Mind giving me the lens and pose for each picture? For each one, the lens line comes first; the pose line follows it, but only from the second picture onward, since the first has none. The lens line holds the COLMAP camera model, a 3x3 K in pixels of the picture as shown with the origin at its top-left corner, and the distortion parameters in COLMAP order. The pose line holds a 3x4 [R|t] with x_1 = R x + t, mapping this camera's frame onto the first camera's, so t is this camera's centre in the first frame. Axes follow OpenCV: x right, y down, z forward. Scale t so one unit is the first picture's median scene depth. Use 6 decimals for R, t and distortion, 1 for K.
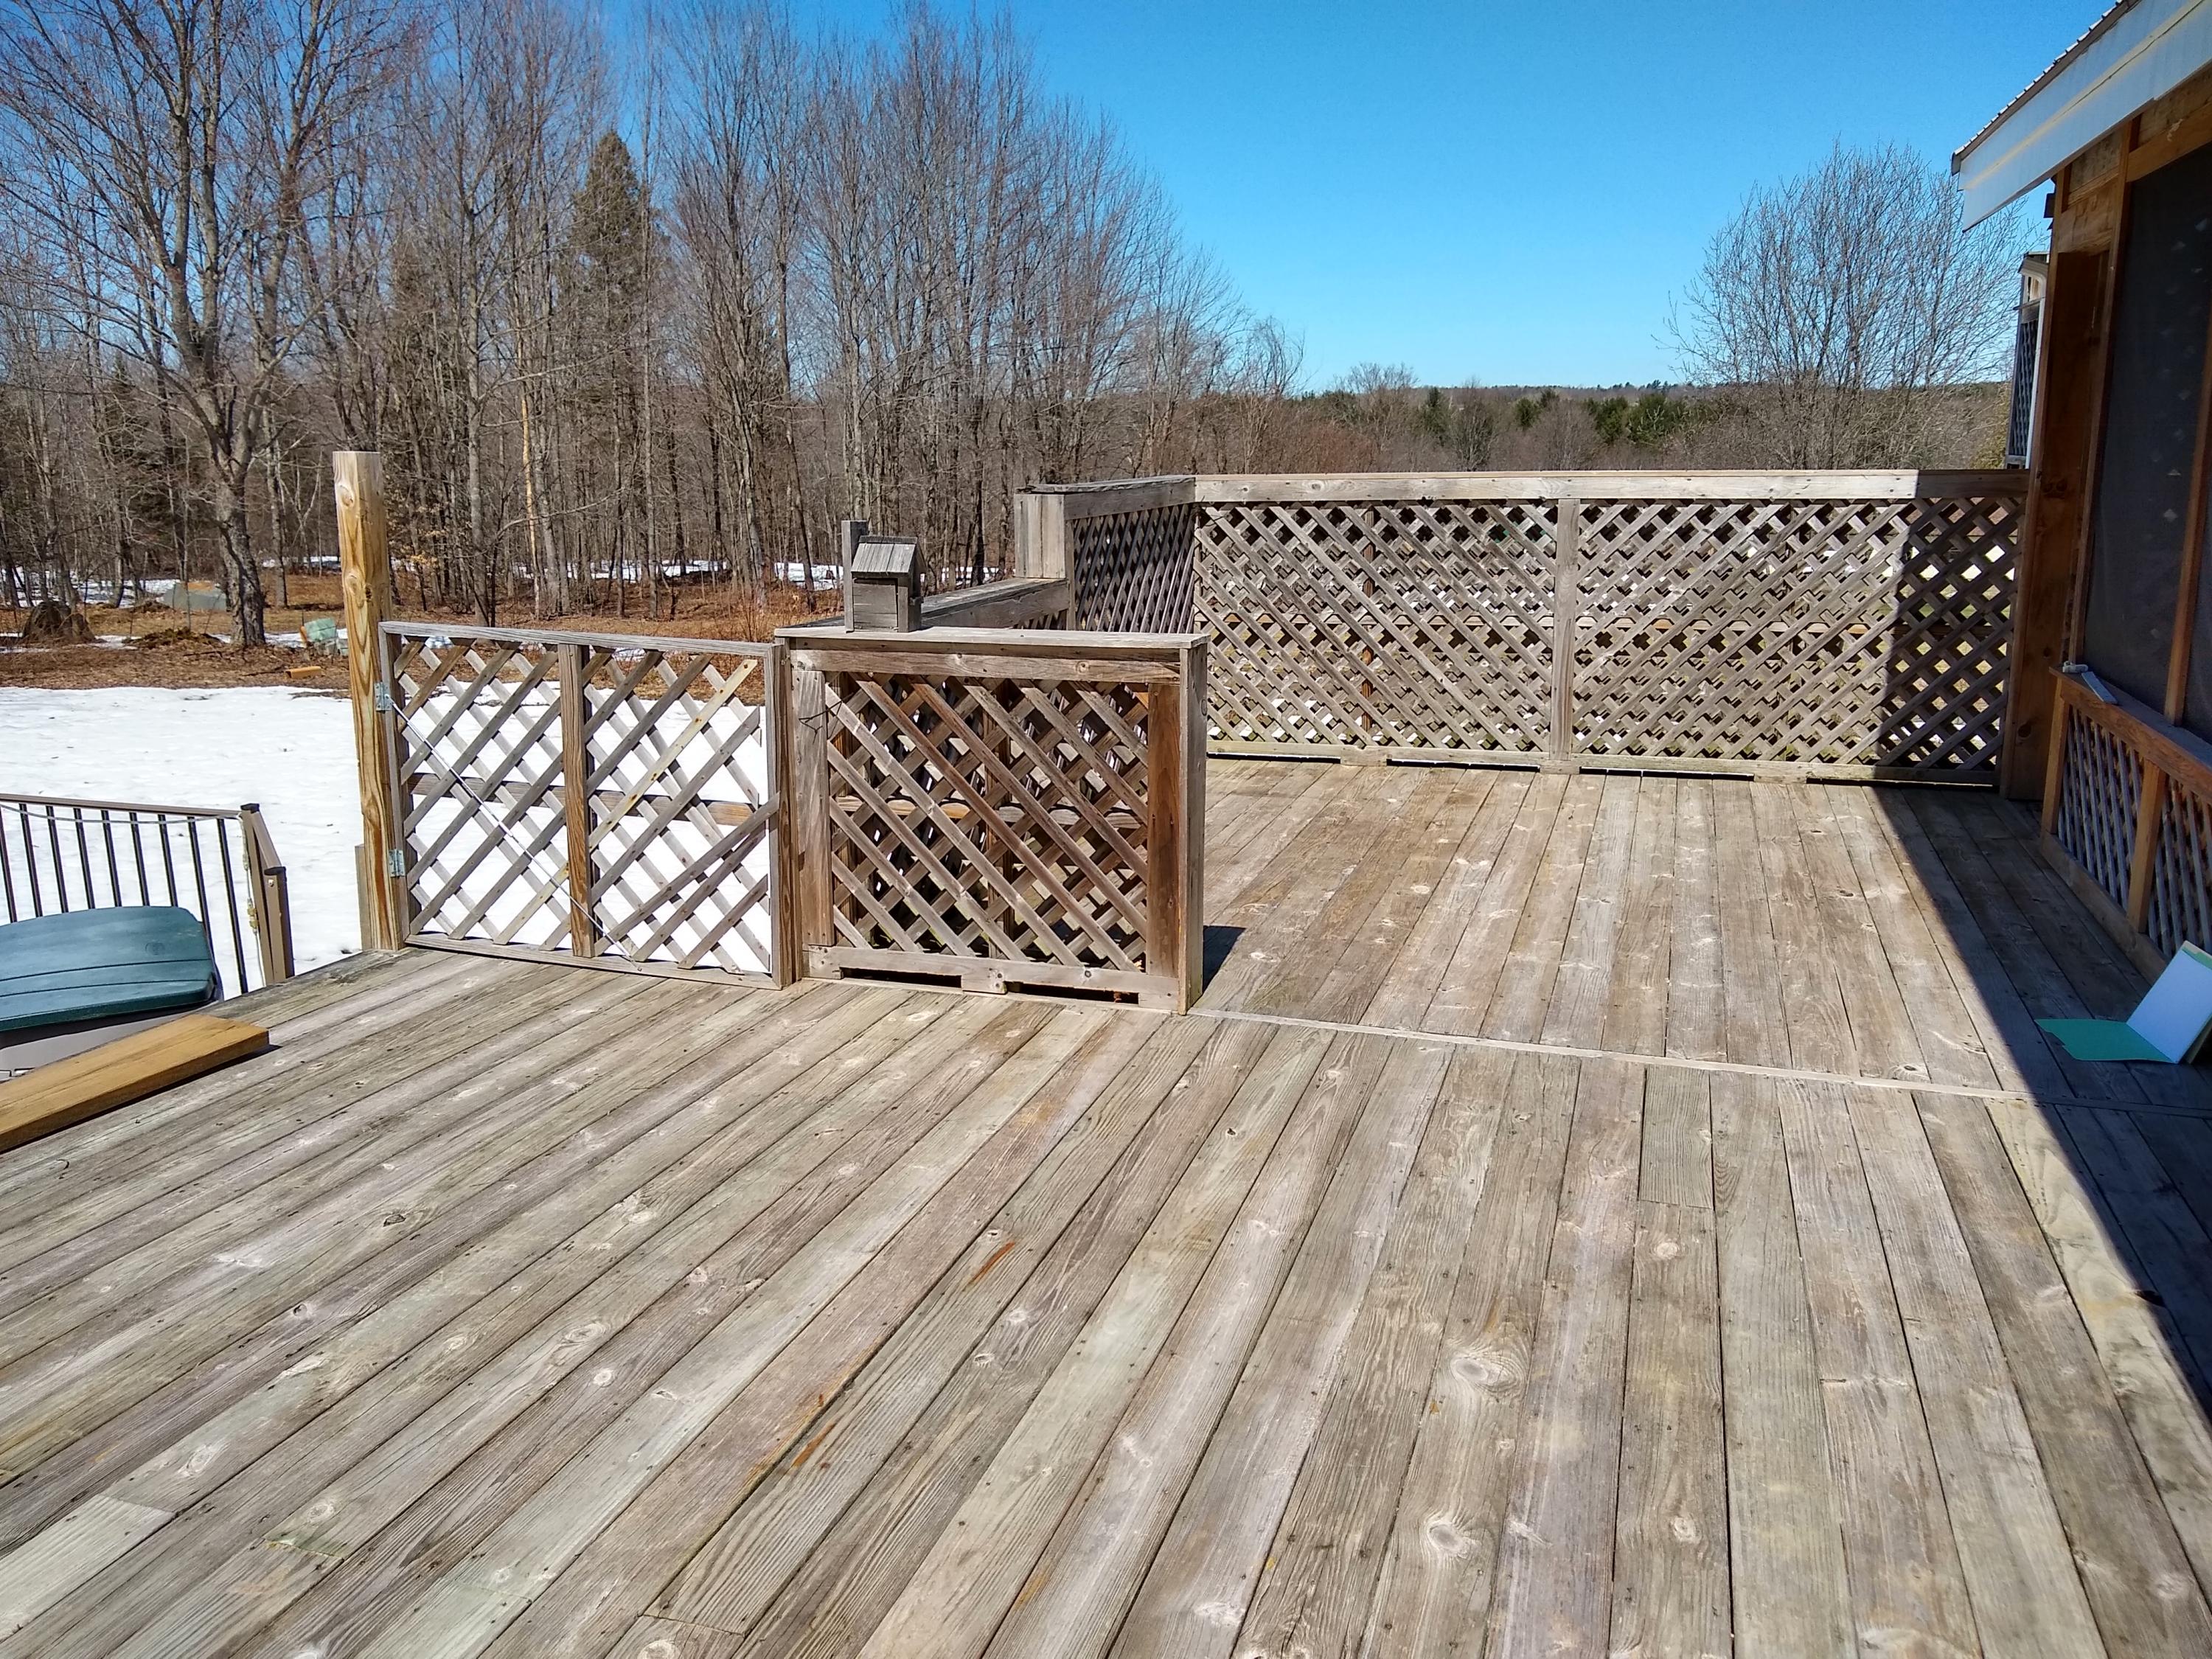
lens RADIAL K [[1717.4, 0, 1110.9], [0, 1717.4, 828.1], [0, 0, 1]] dist [-0.001940, 0.018165]
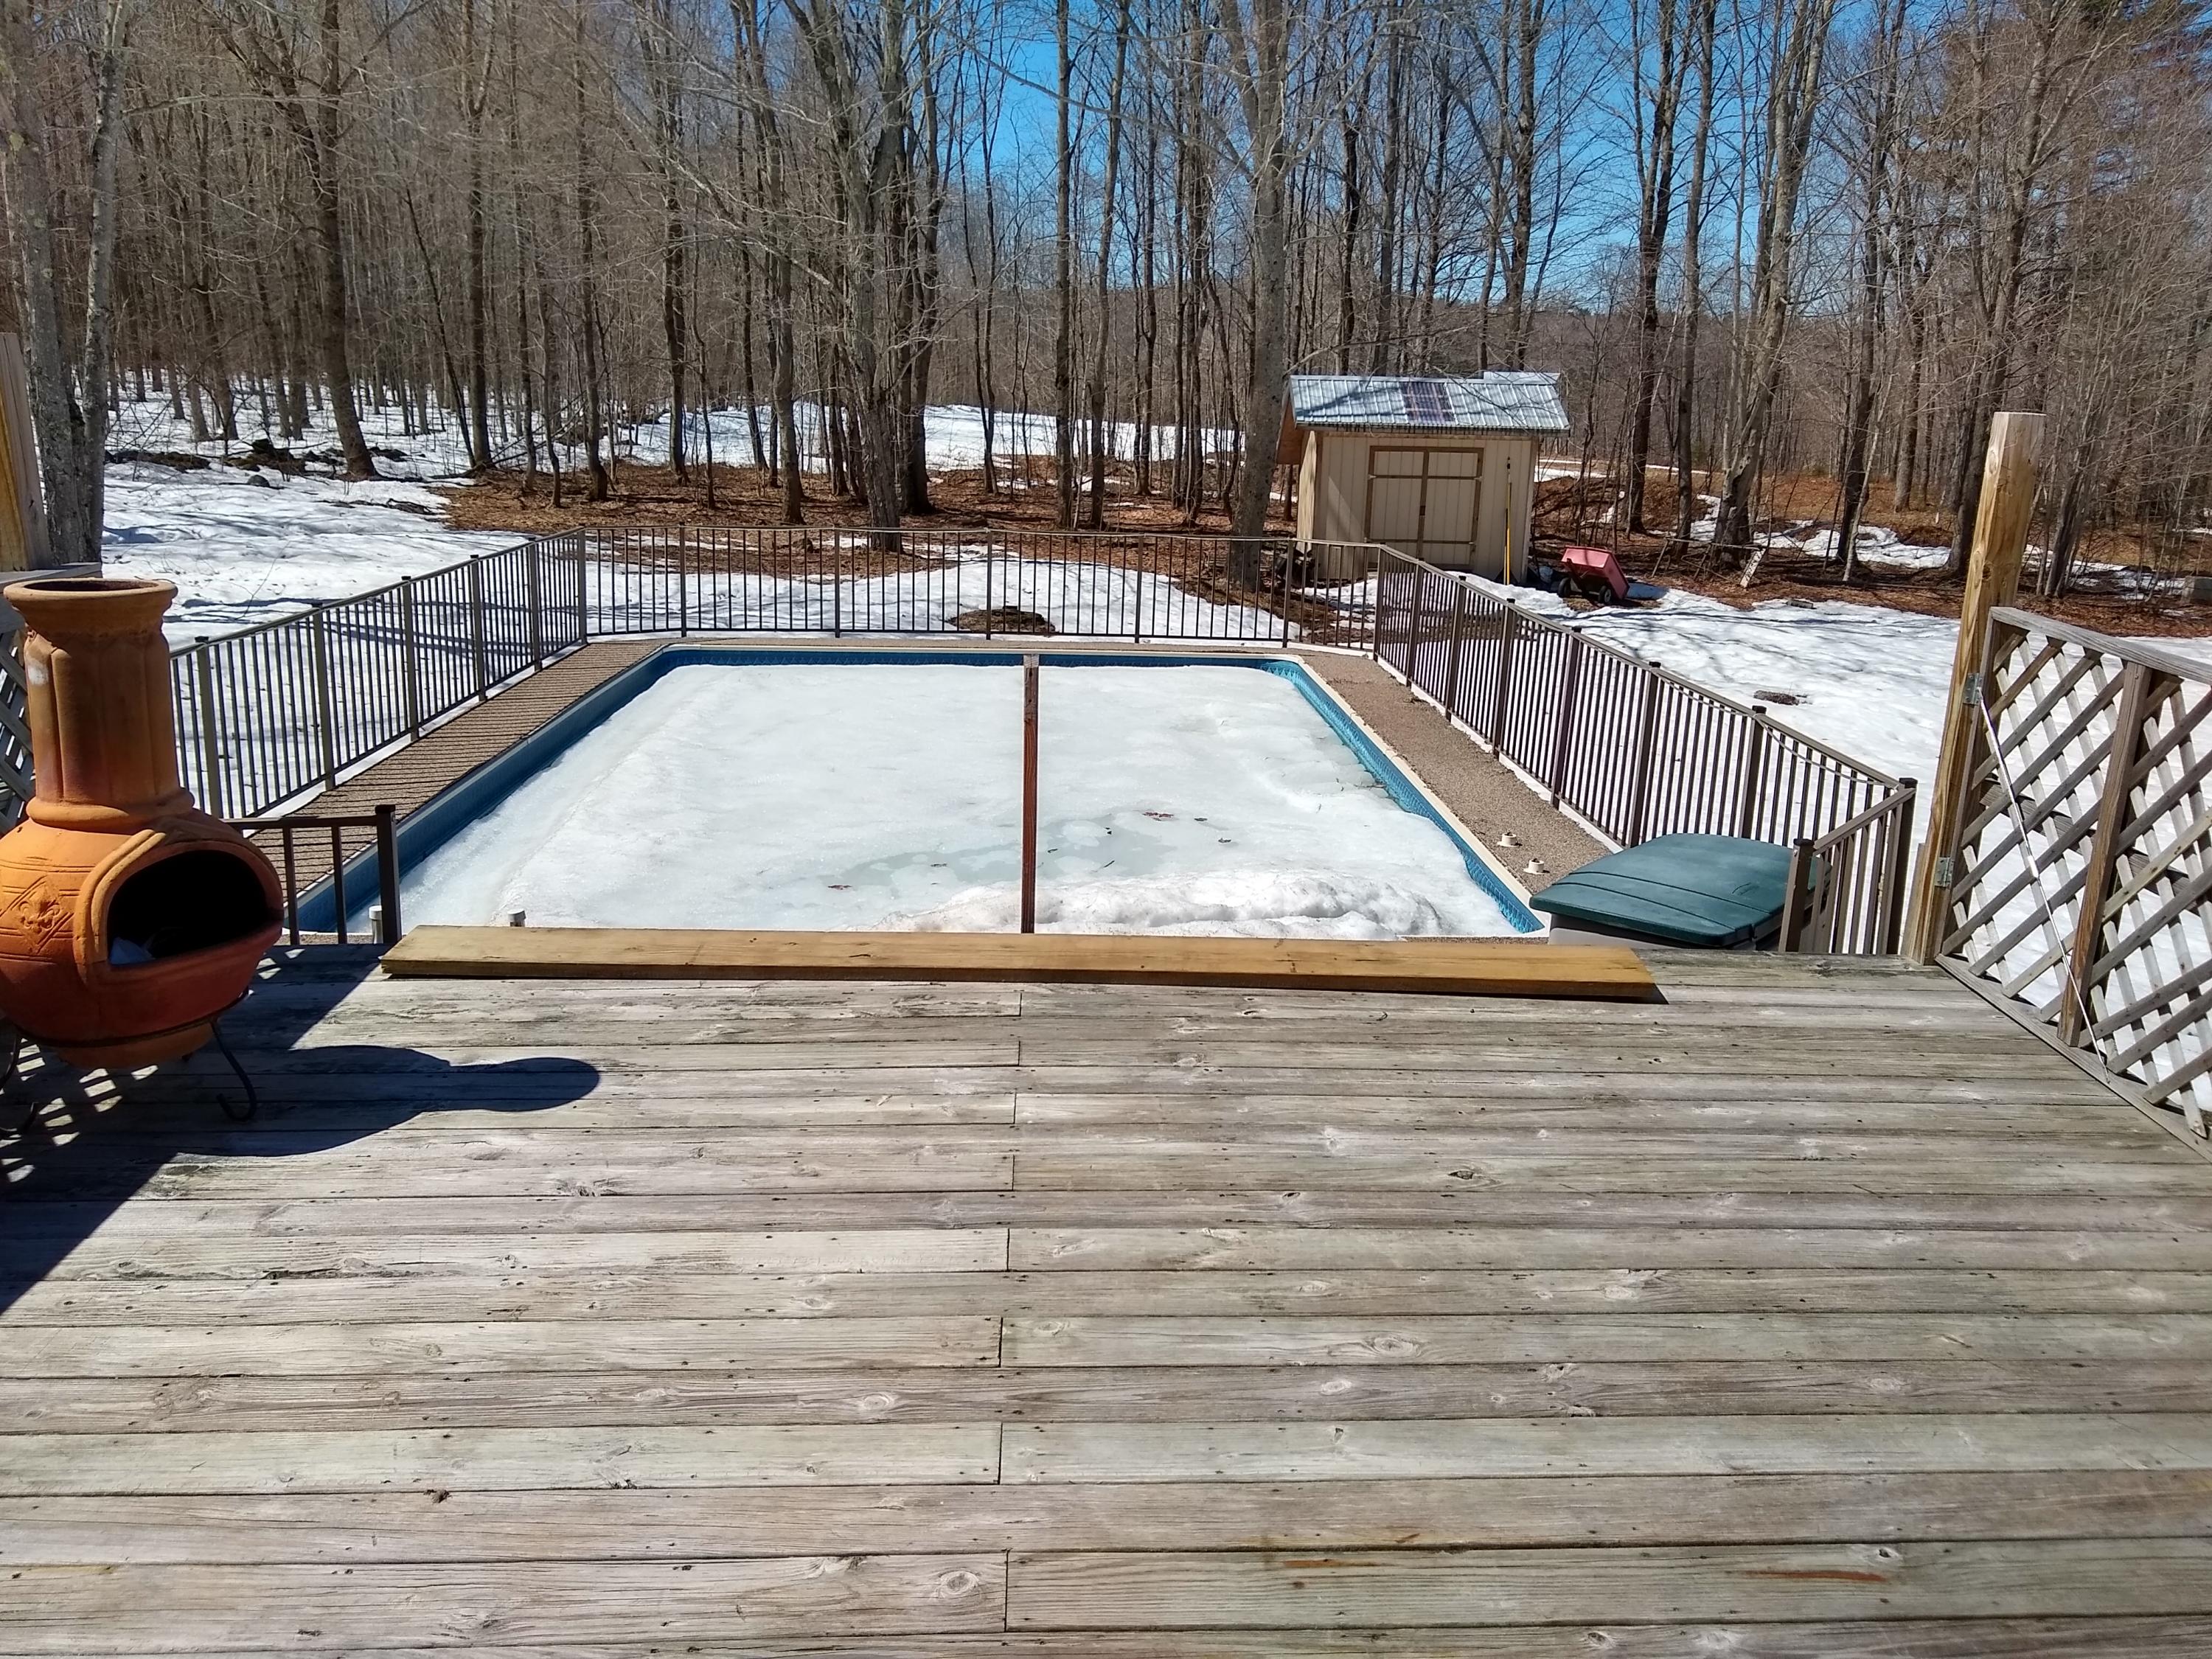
lens RADIAL K [[1717.4, 0, 1110.7], [0, 1717.4, 825.9], [0, 0, 1]] dist [-0.001940, 0.018165]
pose [[0.356522, 0.245803, -0.901373, 0.248347], [-0.220540, 0.959648, 0.174464, -0.067219], [0.907884, 0.136588, 0.396345, 0.255164]]
